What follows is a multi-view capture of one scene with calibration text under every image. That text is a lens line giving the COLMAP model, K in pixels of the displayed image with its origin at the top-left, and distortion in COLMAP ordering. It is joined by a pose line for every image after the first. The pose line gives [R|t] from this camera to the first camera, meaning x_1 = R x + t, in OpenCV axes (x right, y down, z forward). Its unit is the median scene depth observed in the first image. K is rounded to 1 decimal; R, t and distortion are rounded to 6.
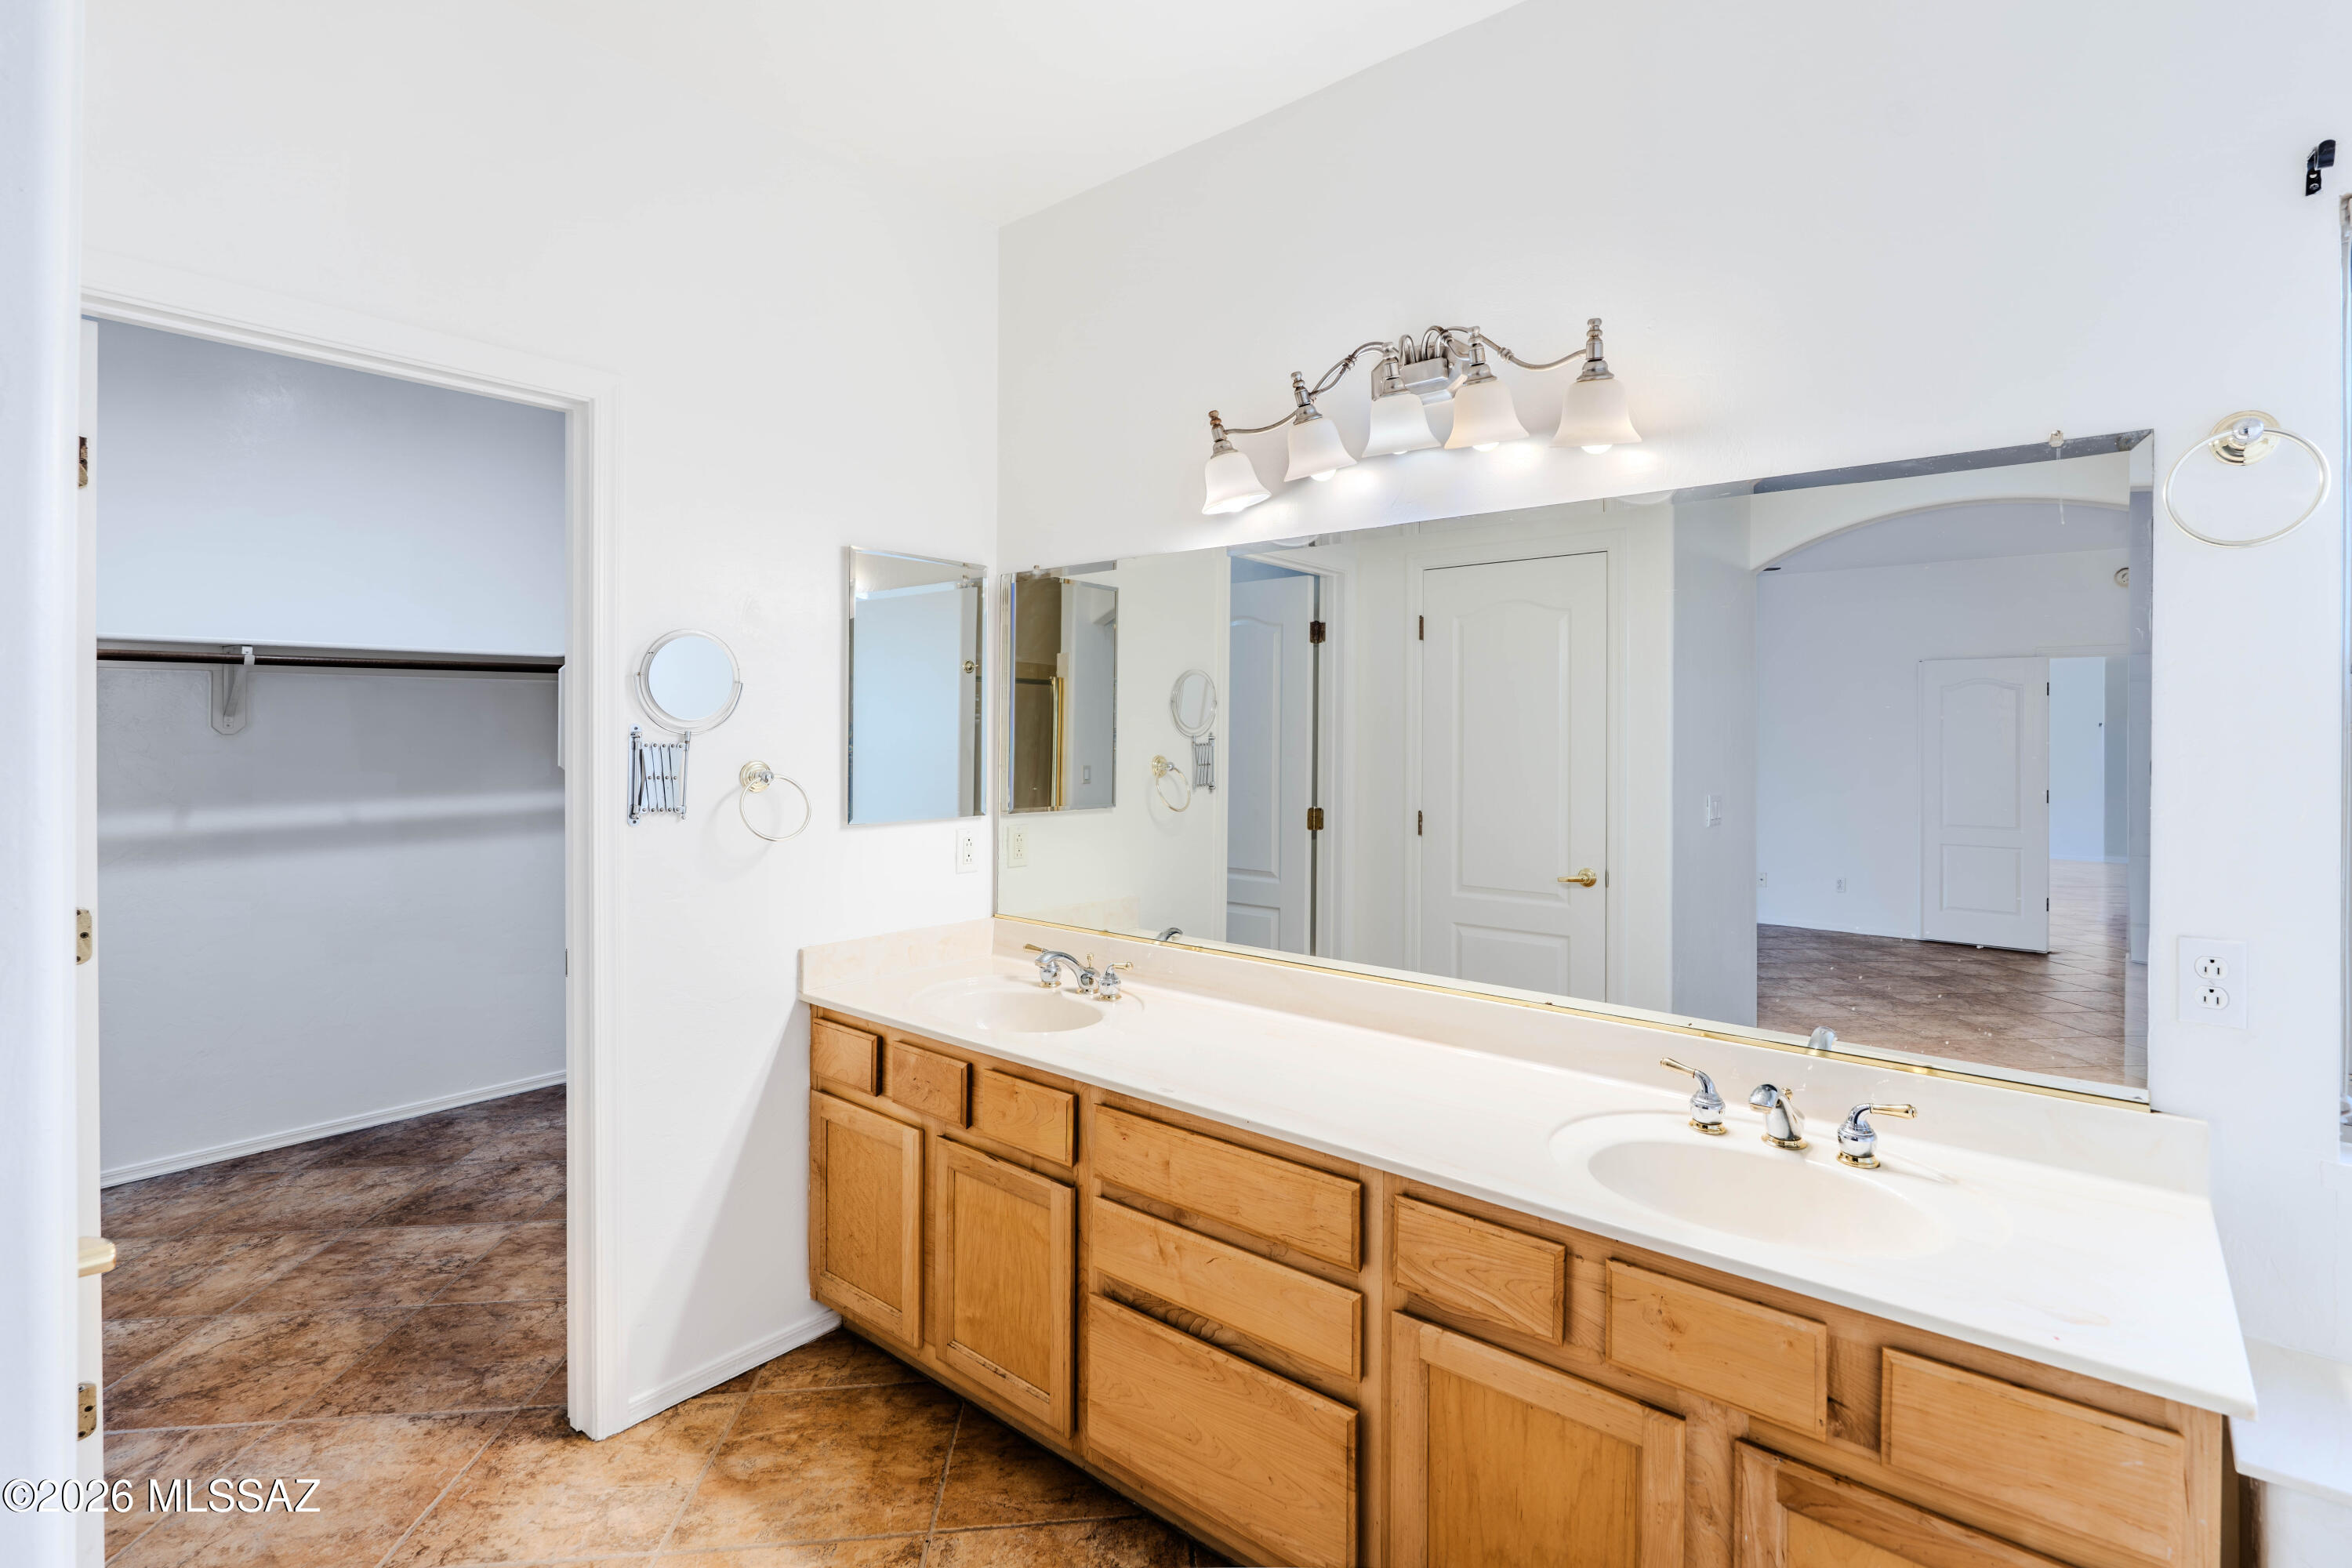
lens RADIAL K [[1023.0, 0, 1310.8], [0, 1023.0, 729.5], [0, 0, 1]] dist [-0.004044, -0.000315]
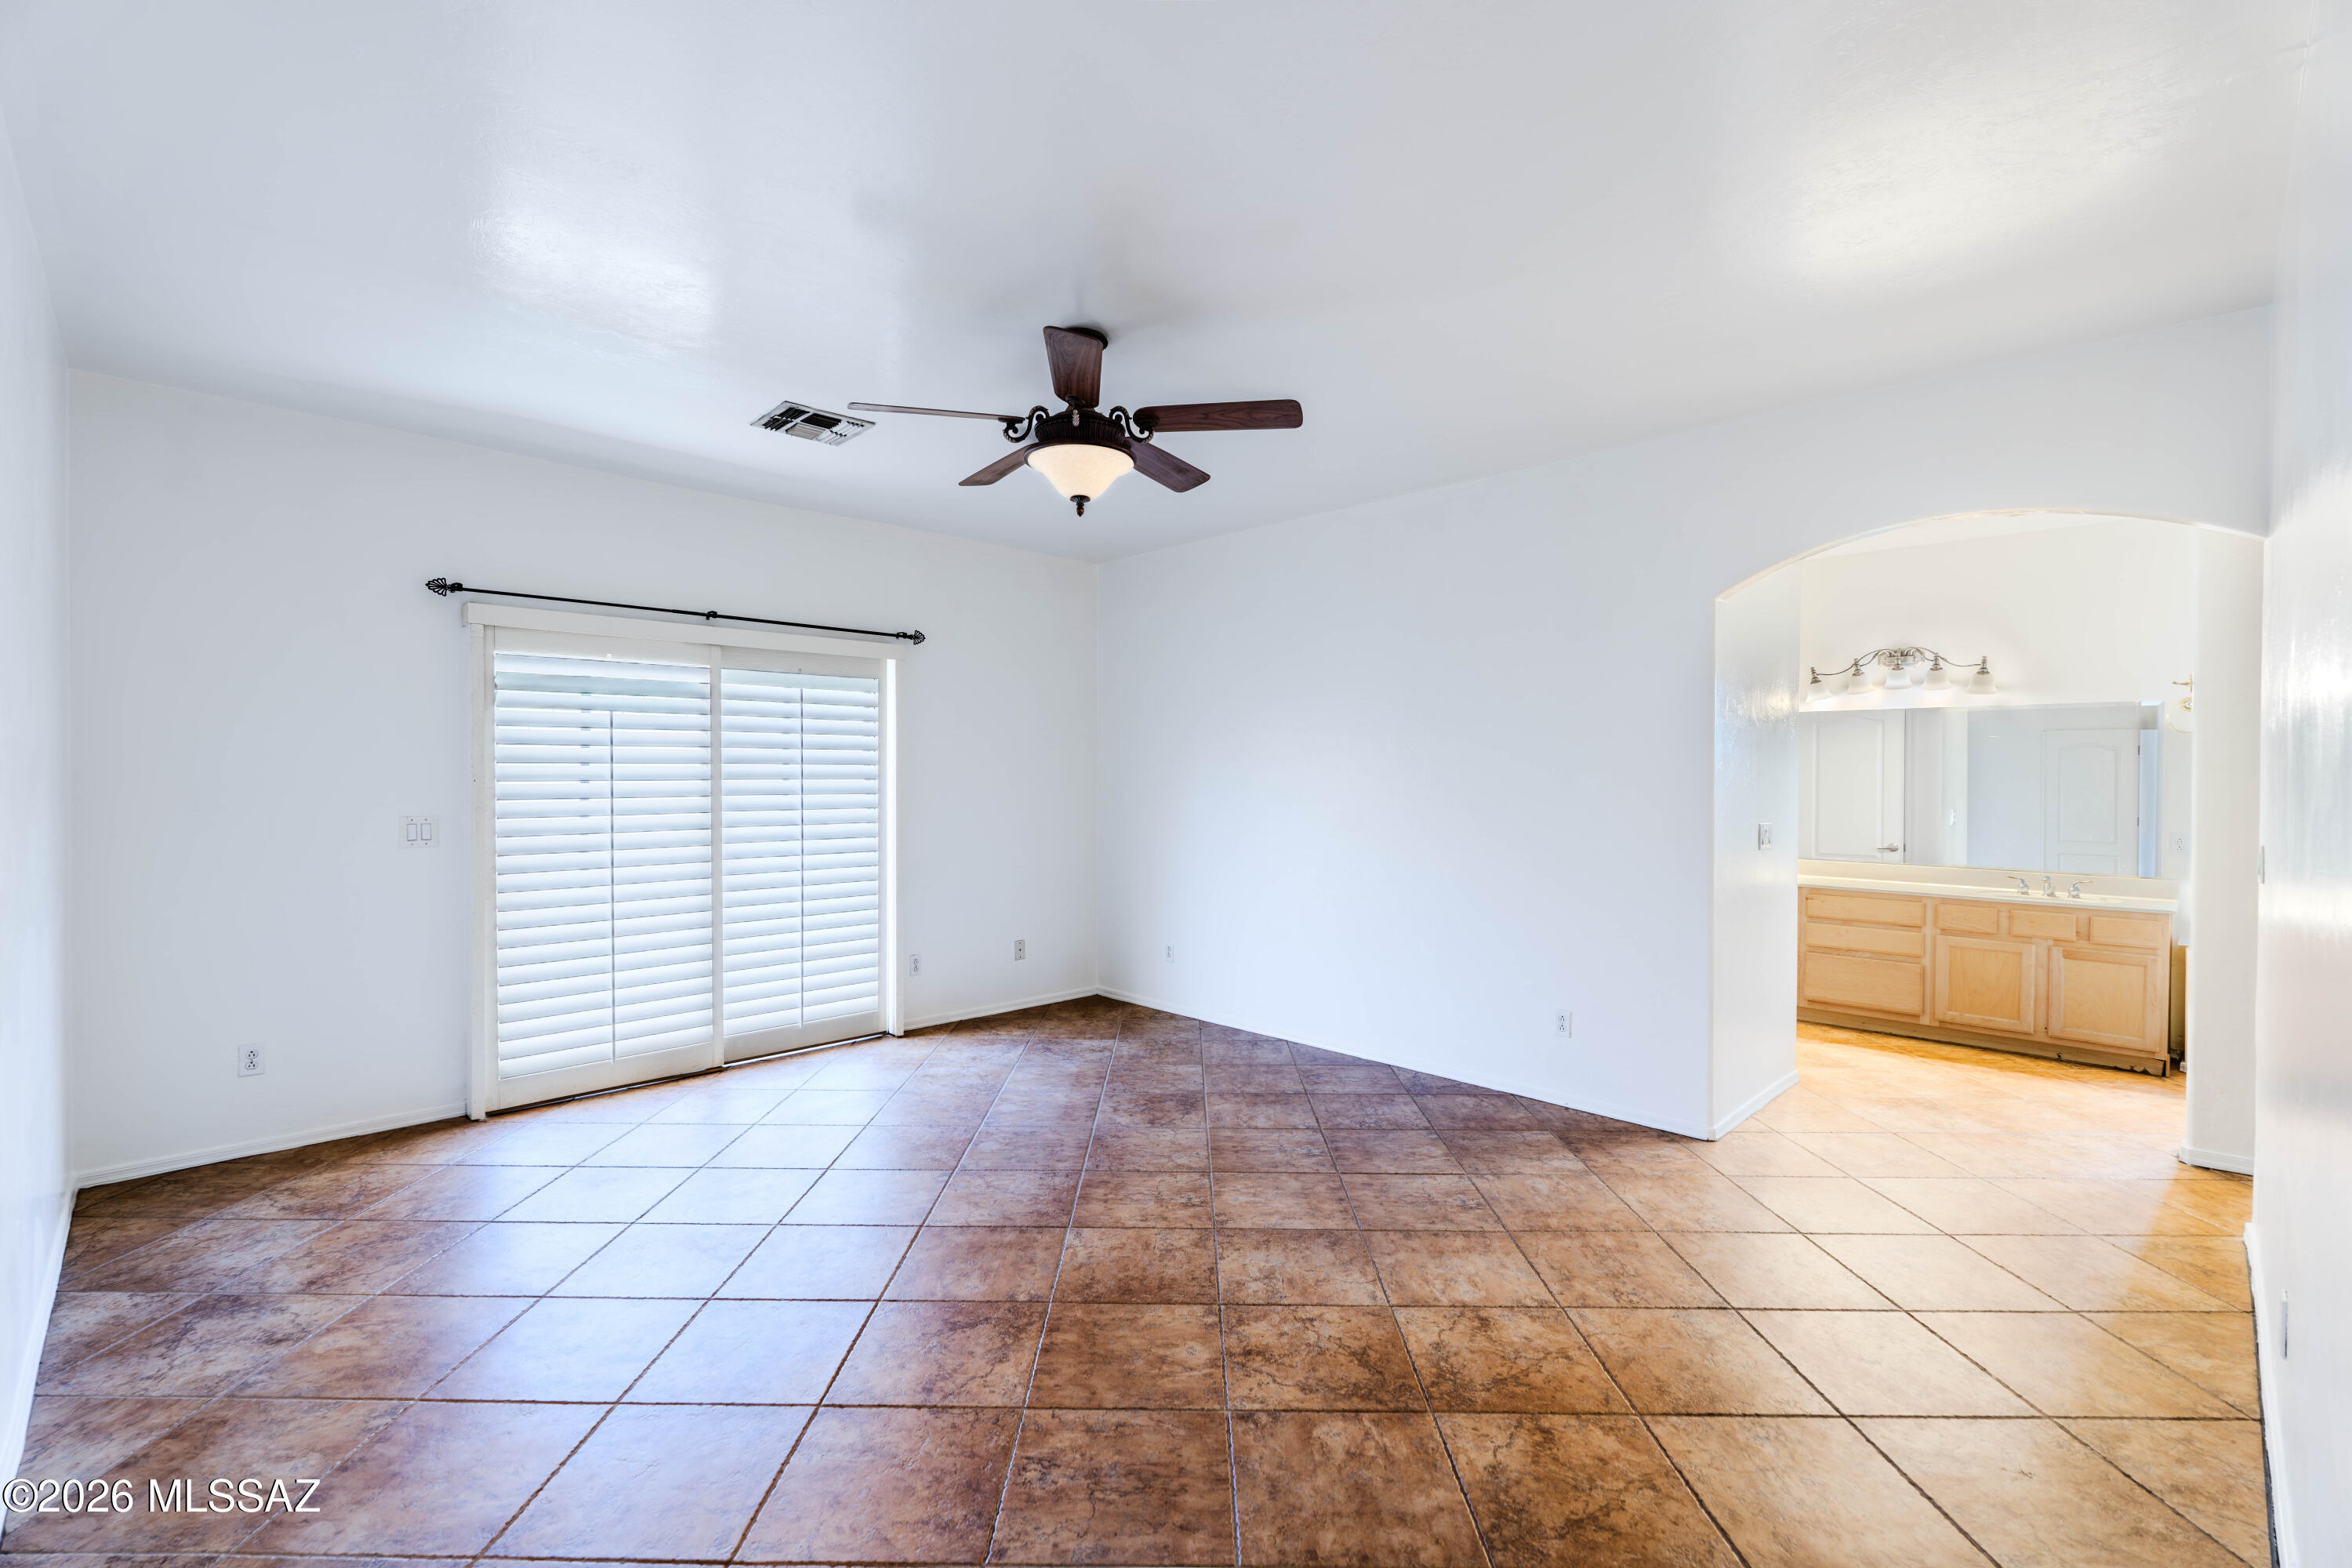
lens RADIAL K [[1023.0, 0, 1168.8], [0, 1023.0, 784.6], [0, 0, 1]] dist [-0.004044, -0.000315]
pose [[0.990387, 0.000149, -0.138322, -2.128088], [0.000977, 0.999967, 0.008070, -0.011061], [0.138318, -0.008127, 0.990354, -2.998999]]
